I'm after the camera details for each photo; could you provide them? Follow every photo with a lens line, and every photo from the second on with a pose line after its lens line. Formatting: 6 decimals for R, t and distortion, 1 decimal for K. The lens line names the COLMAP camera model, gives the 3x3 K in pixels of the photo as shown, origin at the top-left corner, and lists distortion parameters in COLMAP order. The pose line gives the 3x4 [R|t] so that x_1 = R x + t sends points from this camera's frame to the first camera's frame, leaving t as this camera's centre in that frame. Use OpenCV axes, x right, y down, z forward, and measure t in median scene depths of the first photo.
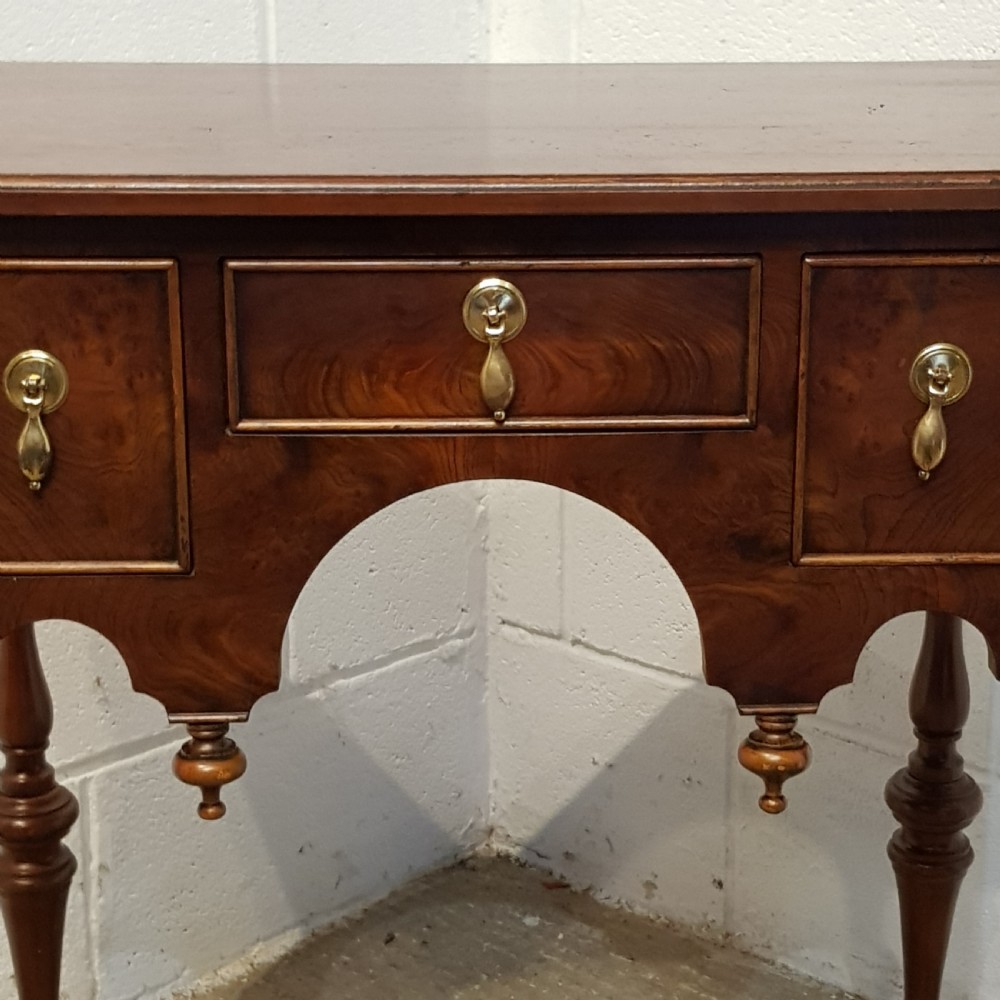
lens RADIAL K [[2371.3, 0, 528.3], [0, 2371.3, 532.6], [0, 0, 1]] dist [0.136101, -0.247970]
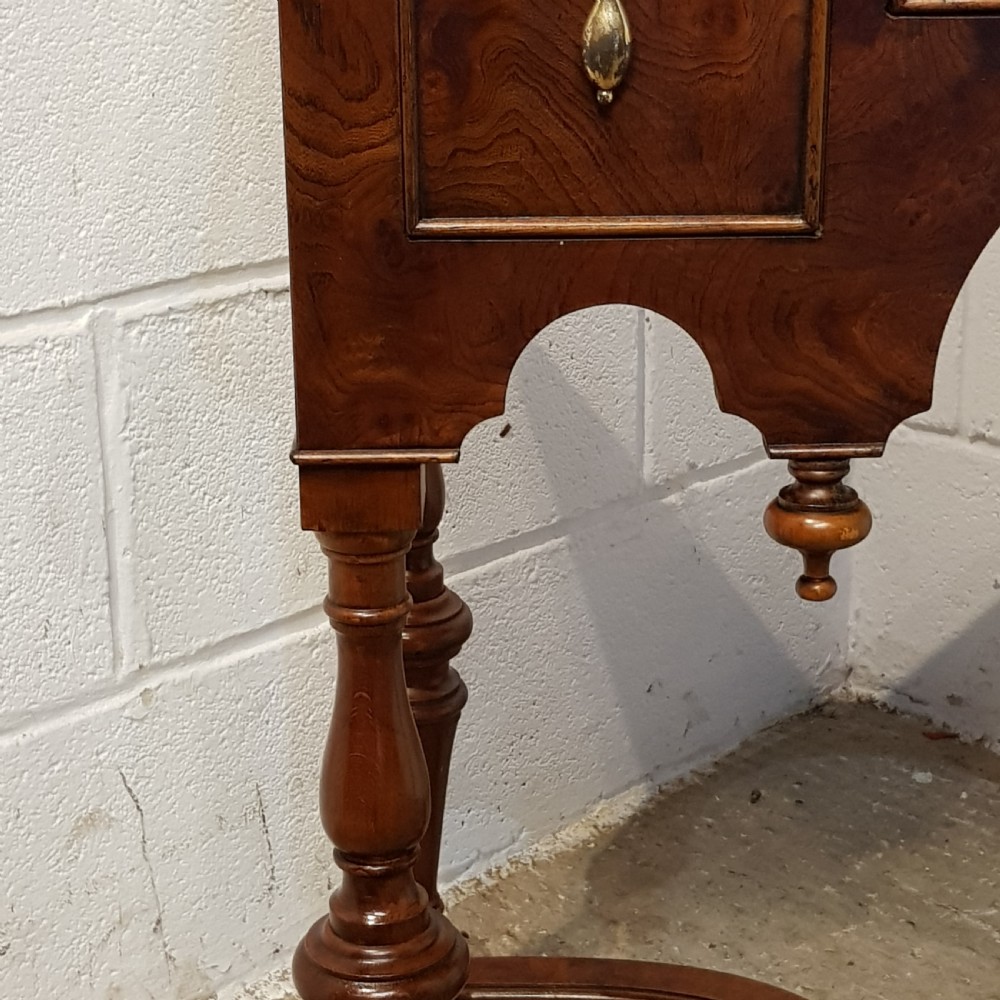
lens RADIAL K [[2370.8, 0, 513.9], [0, 2370.8, 496.5], [0, 0, 1]] dist [0.097157, 0.269516]
pose [[0.999665, -0.002387, -0.025769, -0.202215], [0.003234, 0.999454, 0.032886, 0.066621], [0.025676, -0.032959, 0.999127, 0.305070]]
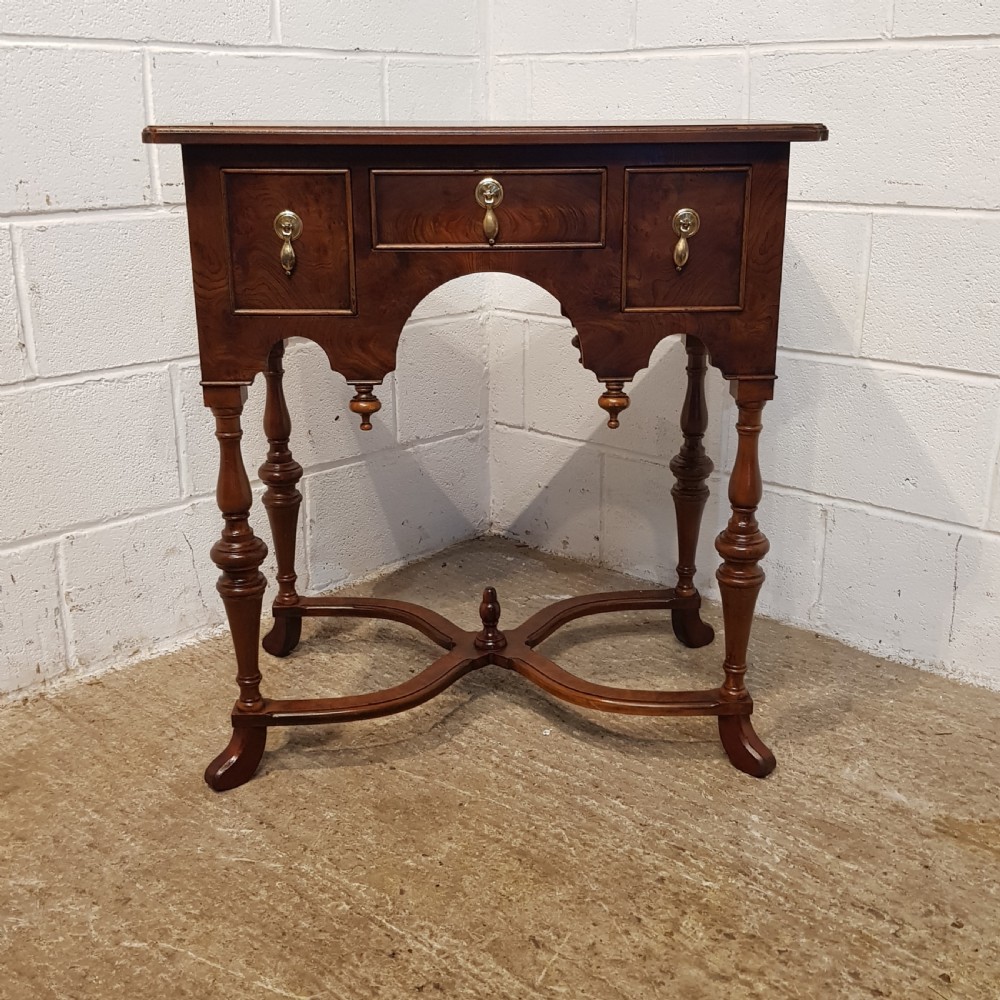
lens RADIAL K [[1204.4, 0, 509.4], [0, 1204.4, 503.8], [0, 0, 1]] dist [0.128384, -0.267759]
pose [[0.999991, -0.003354, -0.002643, 0.006372], [0.003371, 0.999974, 0.006422, 0.182222], [0.002622, -0.006431, 0.999976, -0.150399]]
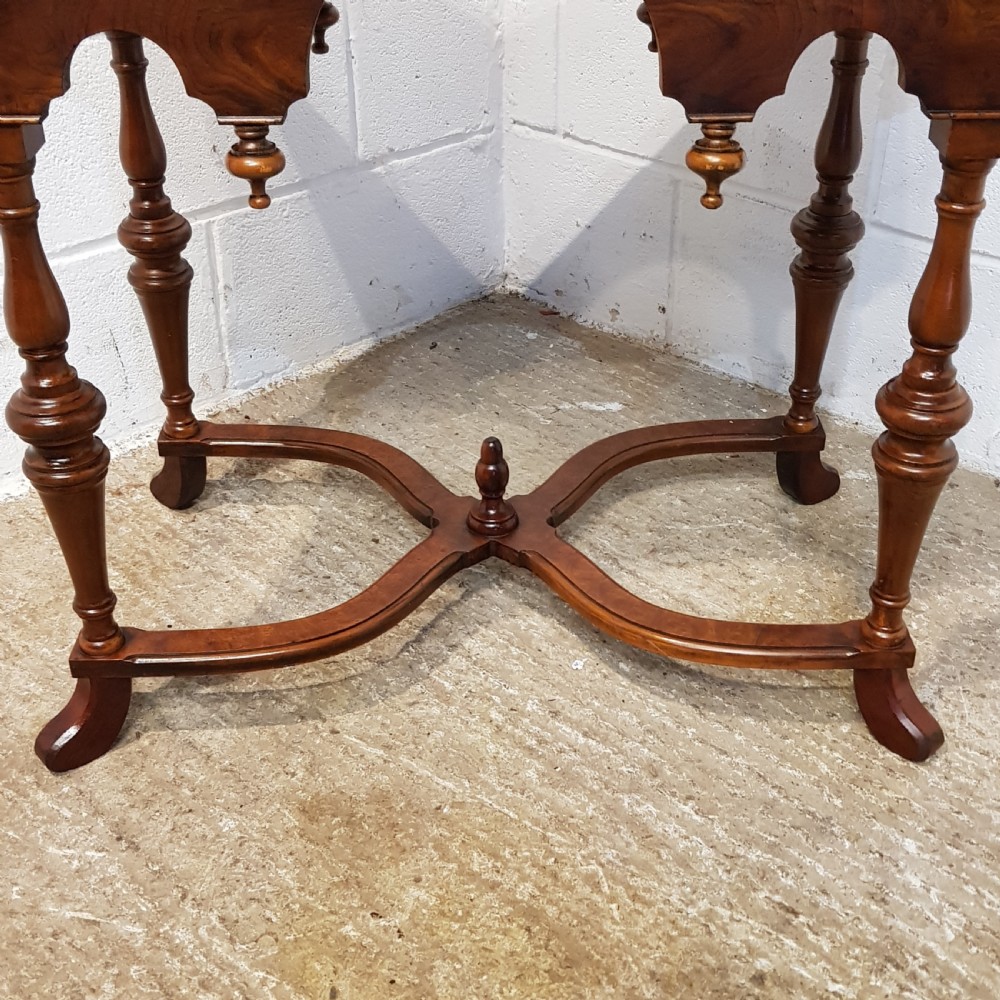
lens RADIAL K [[1407.9, 0, 510.0], [0, 1407.9, 502.5], [0, 0, 1]] dist [0.150810, -0.365153]
pose [[0.999613, 0.013104, -0.024534, 0.017983], [-0.006631, 0.968910, 0.247323, 0.084191], [0.027013, -0.247065, 0.968622, 0.242906]]
